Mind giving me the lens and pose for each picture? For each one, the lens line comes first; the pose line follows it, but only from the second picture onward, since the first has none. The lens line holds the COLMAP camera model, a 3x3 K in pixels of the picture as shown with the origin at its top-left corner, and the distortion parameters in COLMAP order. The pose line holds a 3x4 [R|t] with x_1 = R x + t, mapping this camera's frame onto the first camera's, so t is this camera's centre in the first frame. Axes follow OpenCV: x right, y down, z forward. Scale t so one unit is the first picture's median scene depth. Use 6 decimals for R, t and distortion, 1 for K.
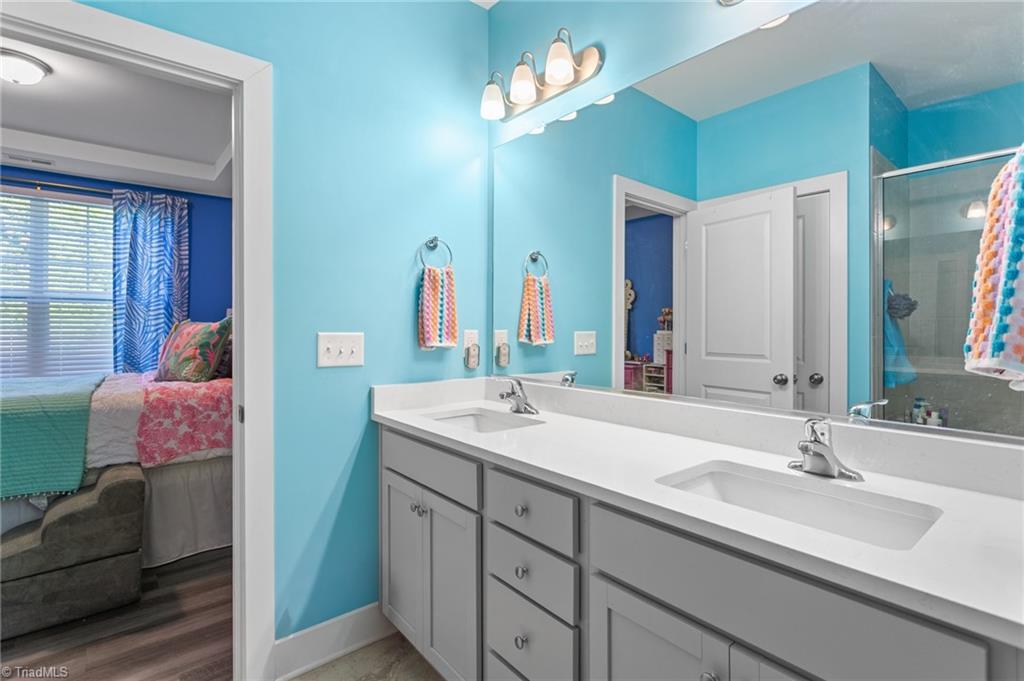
lens RADIAL K [[487.4, 0, 499.7], [0, 487.4, 322.6], [0, 0, 1]] dist [-0.006074, 0.004008]
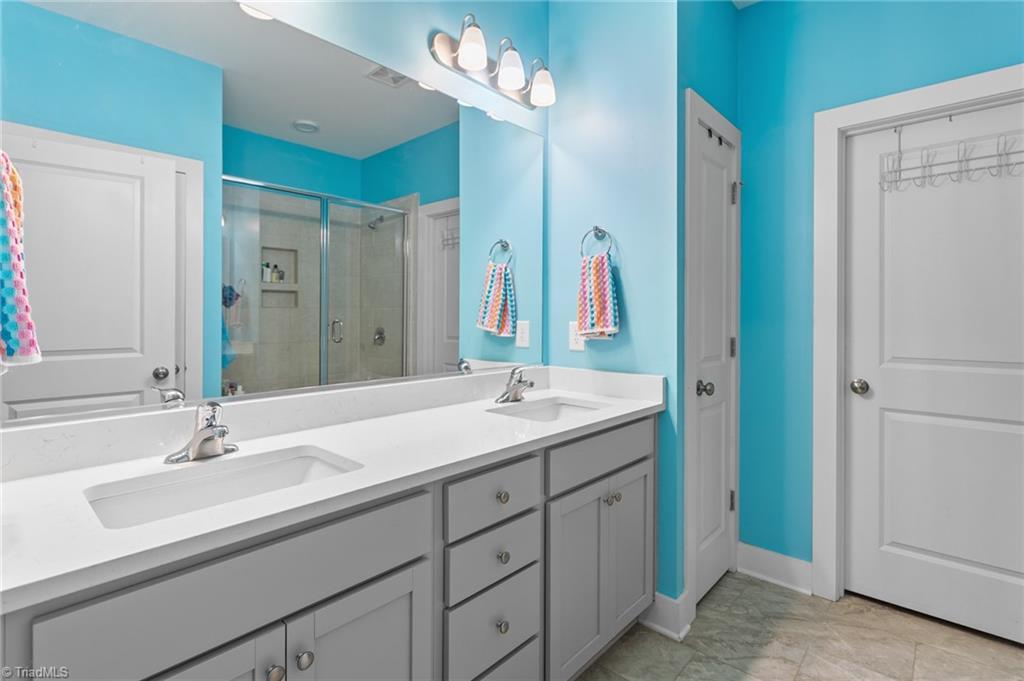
lens RADIAL K [[487.4, 0, 516.0], [0, 487.4, 319.6], [0, 0, 1]] dist [-0.006074, 0.004008]
pose [[-0.134769, -0.013038, 0.990791, -0.462057], [-0.007060, 0.999901, 0.012198, 0.002902], [-0.990852, -0.005351, -0.134848, 0.537996]]
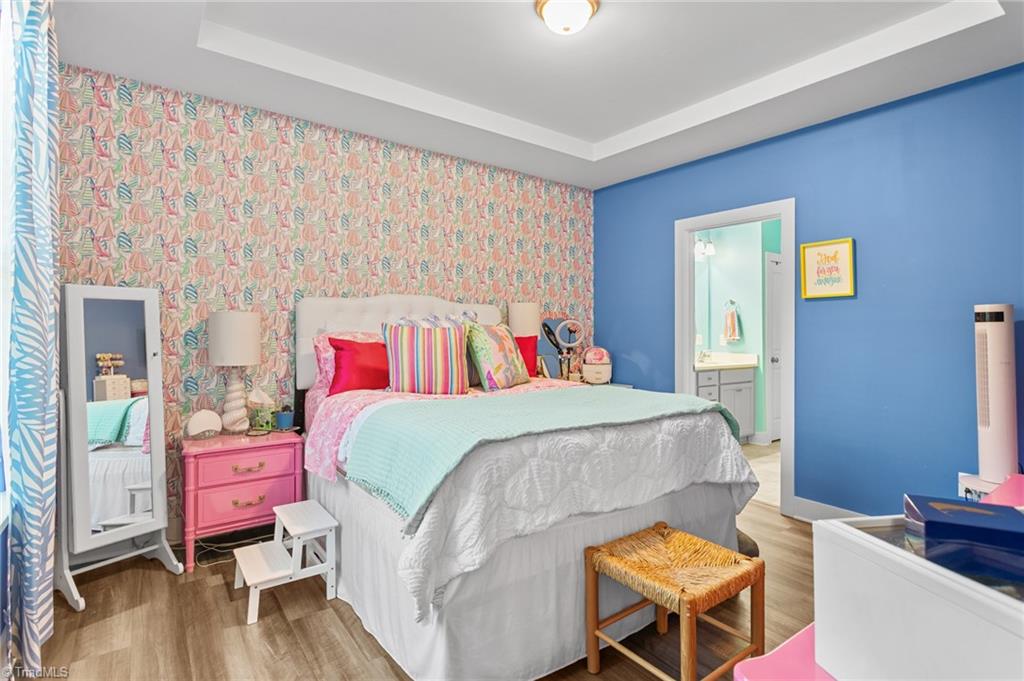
lens RADIAL K [[487.4, 0, 518.4], [0, 487.4, 339.4], [0, 0, 1]] dist [-0.006074, 0.004008]
pose [[0.058699, 0.000733, 0.998275, -1.656472], [-0.008959, 0.999960, -0.000207, 0.036496], [-0.998236, -0.008931, 0.058704, 1.017027]]
